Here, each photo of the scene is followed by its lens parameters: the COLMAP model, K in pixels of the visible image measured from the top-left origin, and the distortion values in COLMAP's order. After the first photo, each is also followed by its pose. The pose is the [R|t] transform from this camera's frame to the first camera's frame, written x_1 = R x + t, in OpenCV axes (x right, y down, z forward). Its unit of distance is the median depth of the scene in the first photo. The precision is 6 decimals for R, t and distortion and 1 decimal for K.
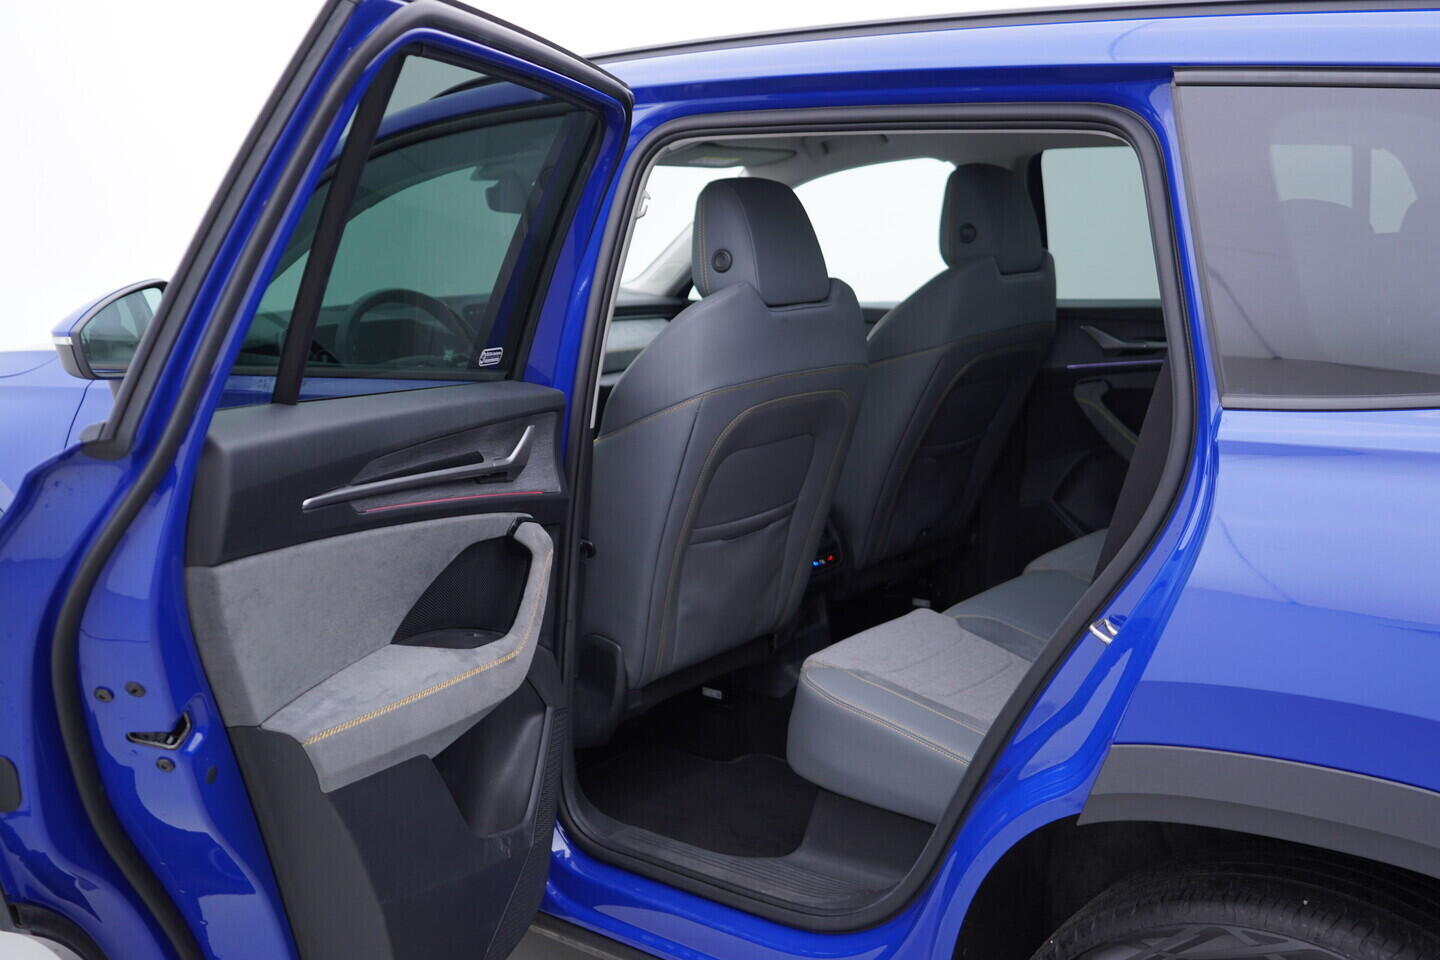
lens RADIAL K [[1488.5, 0, 720.0], [0, 1488.5, 480.0], [0, 0, 1]] dist [-0.000031, 0.006133]
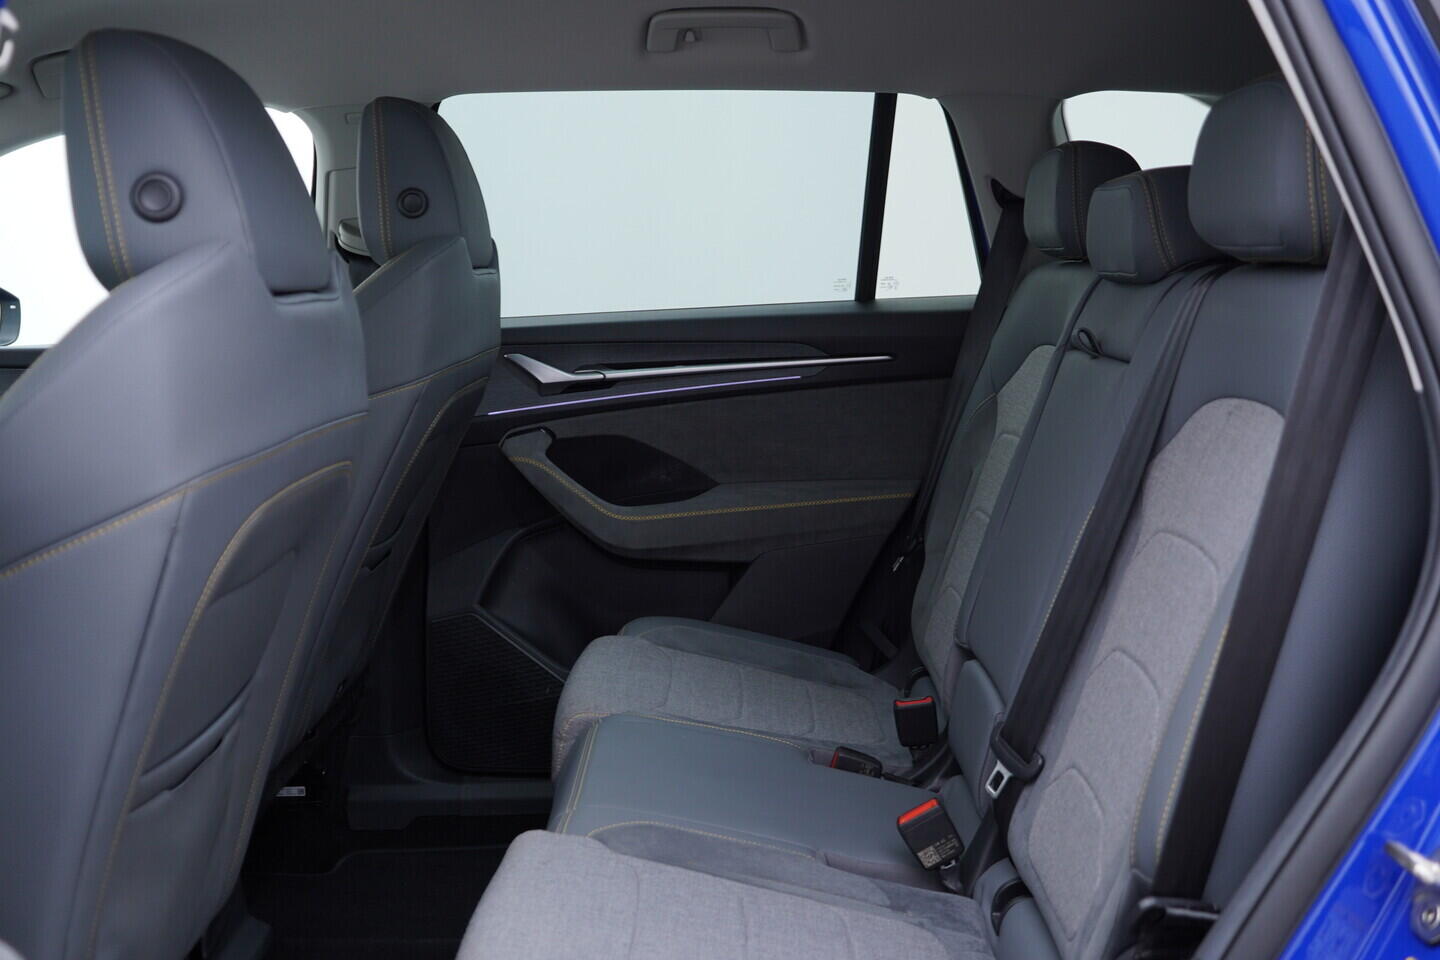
lens RADIAL K [[1488.5, 0, 720.0], [0, 1488.5, 480.0], [0, 0, 1]] dist [-0.000031, 0.006133]
pose [[0.780511, -0.099466, 0.617178, -0.121207], [0.135268, 0.990744, -0.011394, -0.024206], [-0.610332, 0.092378, 0.786741, 0.411264]]
